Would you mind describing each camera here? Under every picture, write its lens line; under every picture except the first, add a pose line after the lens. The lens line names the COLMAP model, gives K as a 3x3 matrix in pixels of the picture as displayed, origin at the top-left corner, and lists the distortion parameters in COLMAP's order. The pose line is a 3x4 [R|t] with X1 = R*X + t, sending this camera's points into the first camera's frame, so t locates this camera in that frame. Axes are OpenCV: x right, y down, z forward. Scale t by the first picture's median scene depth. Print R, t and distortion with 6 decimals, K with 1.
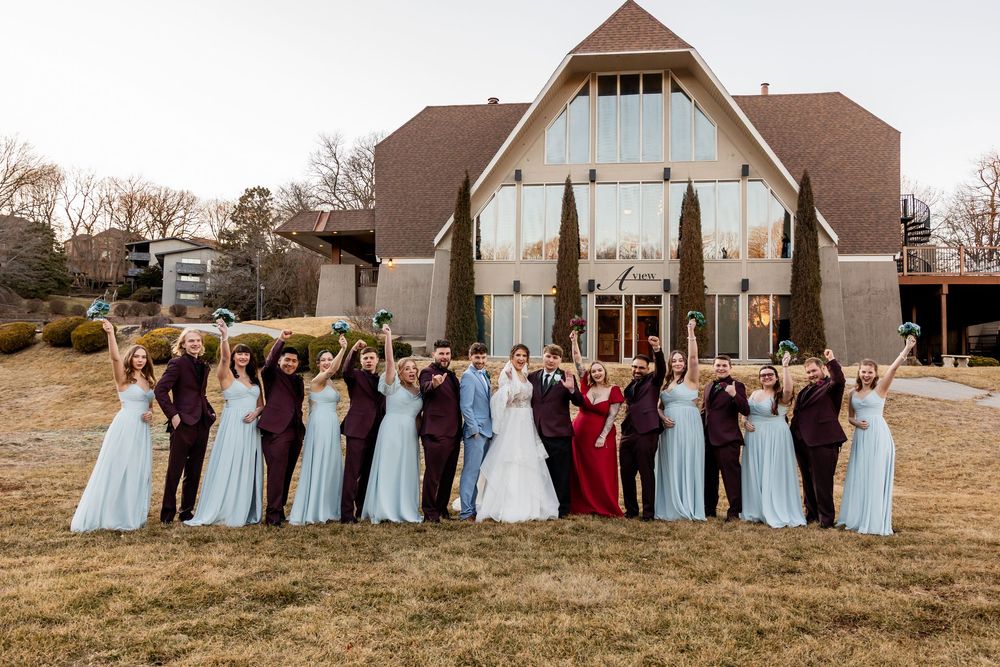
lens RADIAL K [[749.1, 0, 514.8], [0, 749.1, 342.4], [0, 0, 1]] dist [-0.014981, 0.006062]
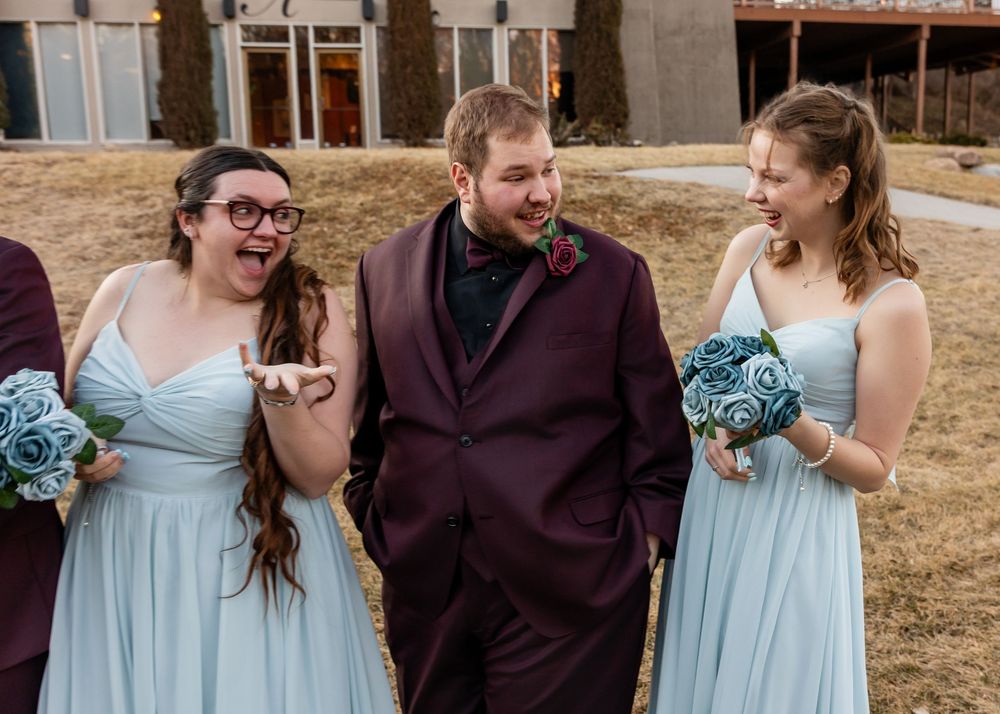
lens RADIAL K [[1001.8, 0, 580.3], [0, 1001.8, 342.3], [0, 0, 1]] dist [-0.011018, 0.000000]
pose [[0.943277, -0.081094, 0.321952, 0.088427], [0.009987, 0.976203, 0.216628, 0.007700], [-0.331857, -0.201125, 0.921639, 0.193983]]
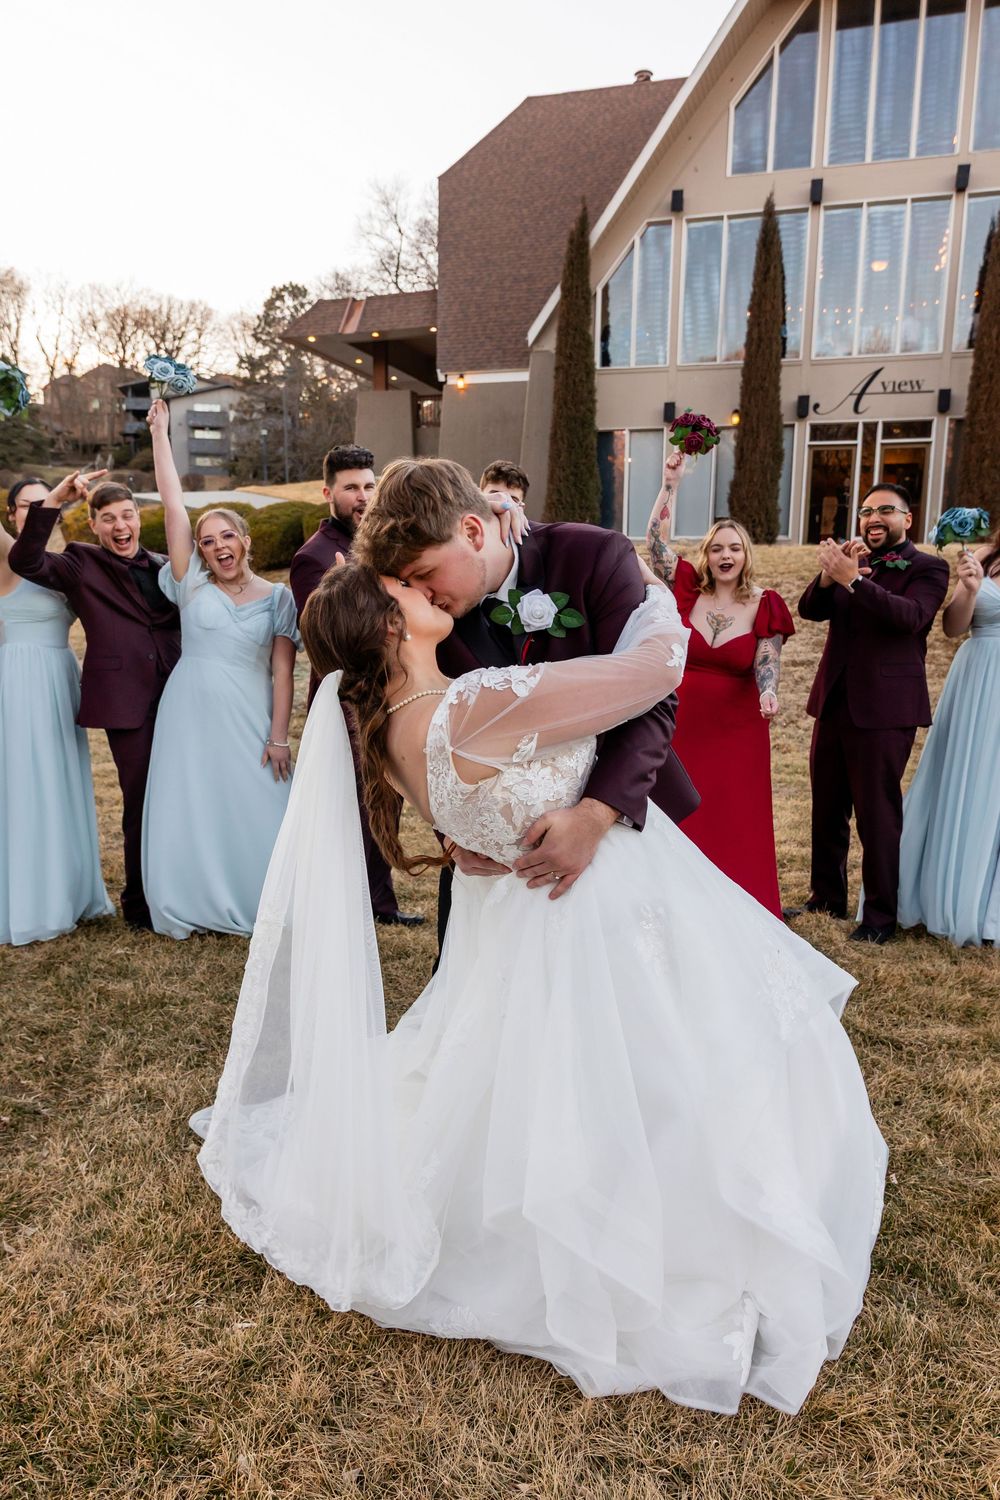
lens RADIAL K [[1064.1, 0, 494.8], [0, 1064.1, 793.5], [0, 0, 1]] dist [0.001887, -0.003892]
pose [[0.985188, 0.026791, -0.169371, 0.016753], [0.015422, 0.969874, 0.243118, 0.008498], [0.170782, -0.242129, 0.955095, 0.120456]]
